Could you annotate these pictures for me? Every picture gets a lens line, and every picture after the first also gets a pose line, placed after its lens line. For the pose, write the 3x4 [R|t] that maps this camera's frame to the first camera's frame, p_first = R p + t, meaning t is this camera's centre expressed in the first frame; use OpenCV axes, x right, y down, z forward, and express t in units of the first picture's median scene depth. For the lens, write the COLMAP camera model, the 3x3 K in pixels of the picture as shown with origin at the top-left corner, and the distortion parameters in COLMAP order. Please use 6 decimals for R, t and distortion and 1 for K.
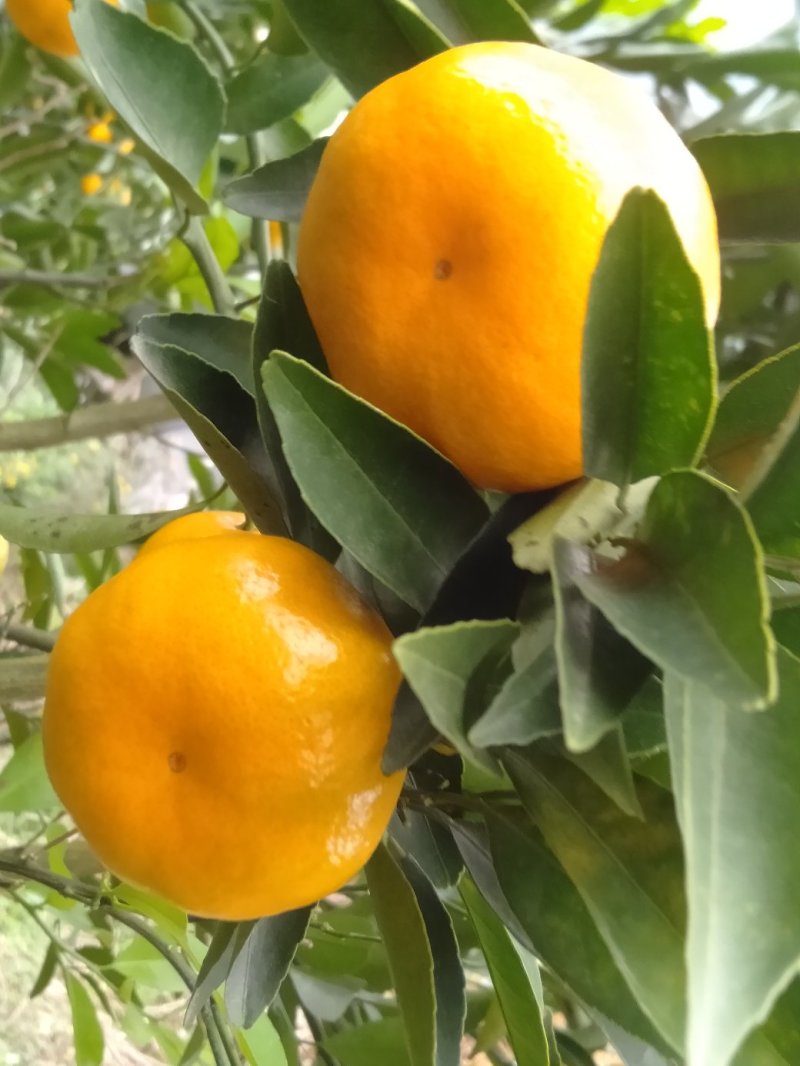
lens RADIAL K [[1617.9, 0, 400.0], [0, 1617.9, 533.0], [0, 0, 1]] dist [0.140641, -0.046256]
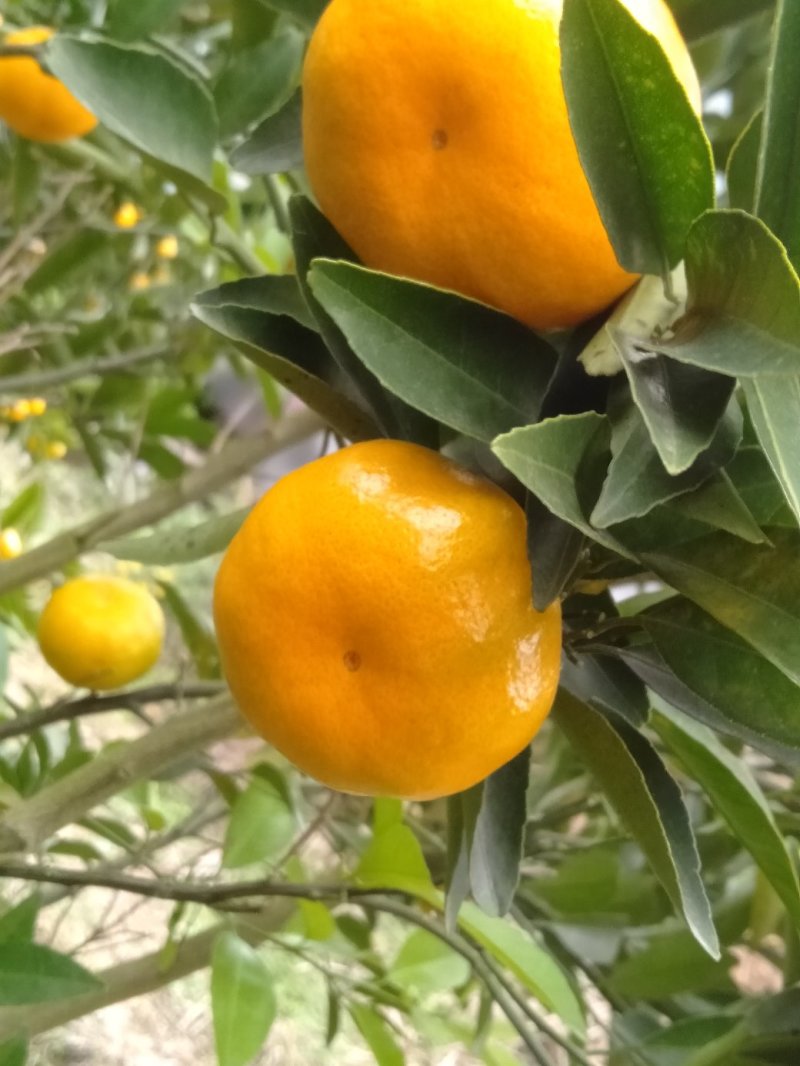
lens RADIAL K [[1617.6, 0, 400.0], [0, 1617.6, 533.0], [0, 0, 1]] dist [0.045380, -0.007668]
pose [[0.945556, -0.316065, -0.077635, 0.002979], [0.315971, 0.948668, -0.013825, 0.087369], [0.078020, -0.011458, 0.996886, -0.067260]]
